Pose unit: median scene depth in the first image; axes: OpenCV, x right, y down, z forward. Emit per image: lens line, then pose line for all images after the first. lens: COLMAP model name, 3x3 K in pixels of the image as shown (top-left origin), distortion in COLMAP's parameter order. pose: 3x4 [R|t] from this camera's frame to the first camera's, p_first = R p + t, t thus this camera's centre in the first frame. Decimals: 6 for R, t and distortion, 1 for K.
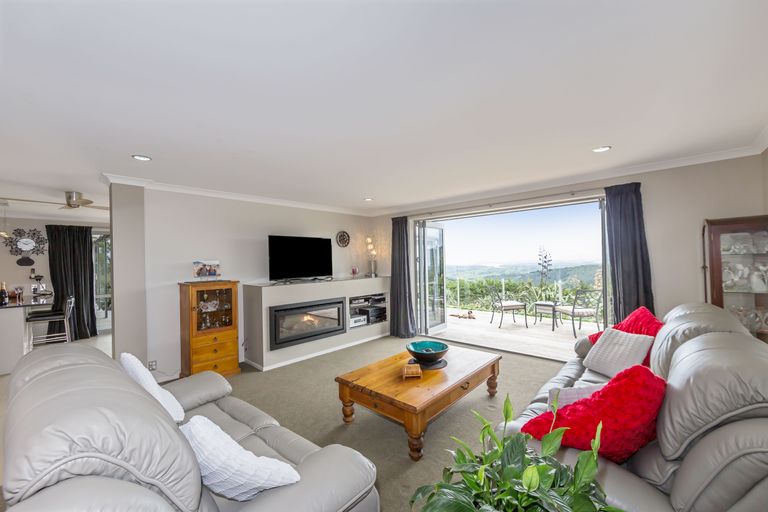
lens RADIAL K [[308.6, 0, 379.0], [0, 308.6, 259.3], [0, 0, 1]] dist [0.000396, -0.000003]
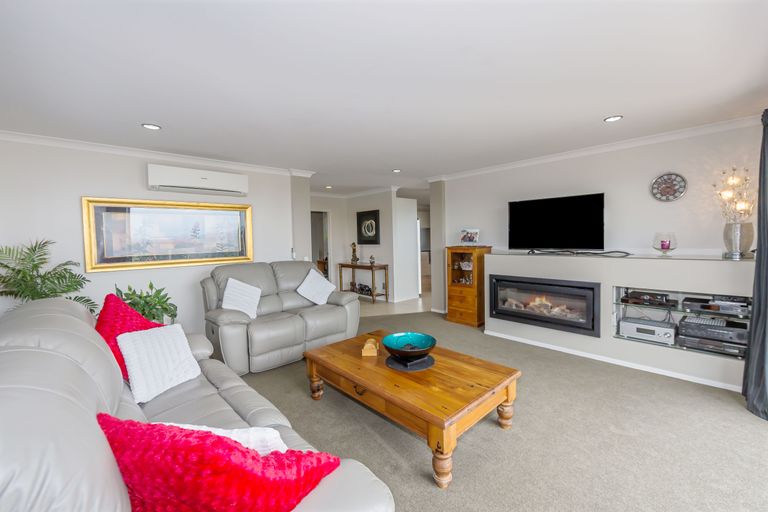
lens RADIAL K [[308.6, 0, 382.0], [0, 308.6, 251.2], [0, 0, 1]] dist [0.000396, -0.000003]
pose [[-0.050281, 0.072594, -0.996093, 0.621691], [0.029588, 0.997025, 0.071168, -0.005358], [0.998297, -0.025893, -0.052280, 0.649931]]
